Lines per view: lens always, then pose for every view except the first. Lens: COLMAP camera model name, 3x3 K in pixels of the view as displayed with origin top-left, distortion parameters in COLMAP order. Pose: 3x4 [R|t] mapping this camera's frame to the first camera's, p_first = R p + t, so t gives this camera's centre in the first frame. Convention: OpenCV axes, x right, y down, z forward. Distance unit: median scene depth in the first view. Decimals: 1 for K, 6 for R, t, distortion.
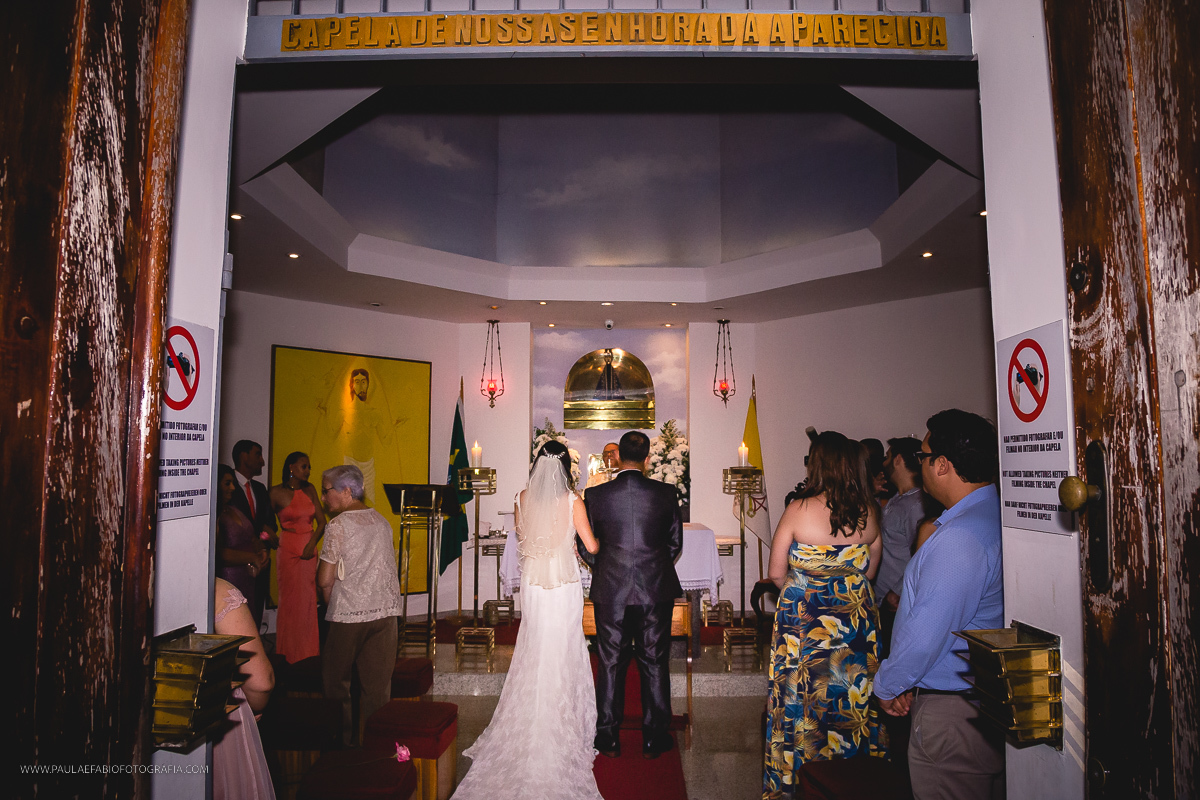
lens RADIAL K [[819.4, 0, 600.0], [0, 819.4, 400.0], [0, 0, 1]] dist [0.000247, -0.000004]
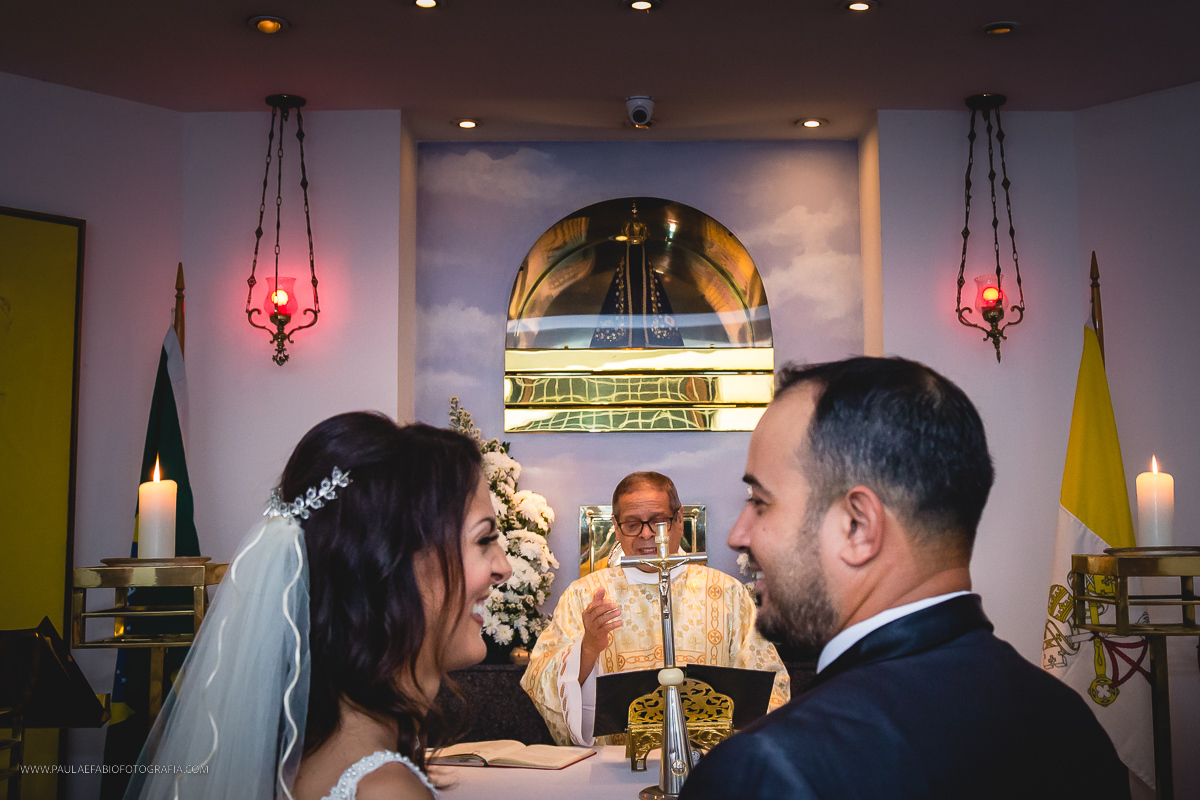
lens RADIAL K [[1379.0, 0, 600.0], [0, 1379.0, 400.0], [0, 0, 1]] dist [-0.003221, -0.004038]
pose [[0.999971, -0.007660, 0.000534, -0.005978], [0.007664, 0.999941, -0.007735, 0.028053], [-0.000475, 0.007739, 0.999970, 0.448994]]
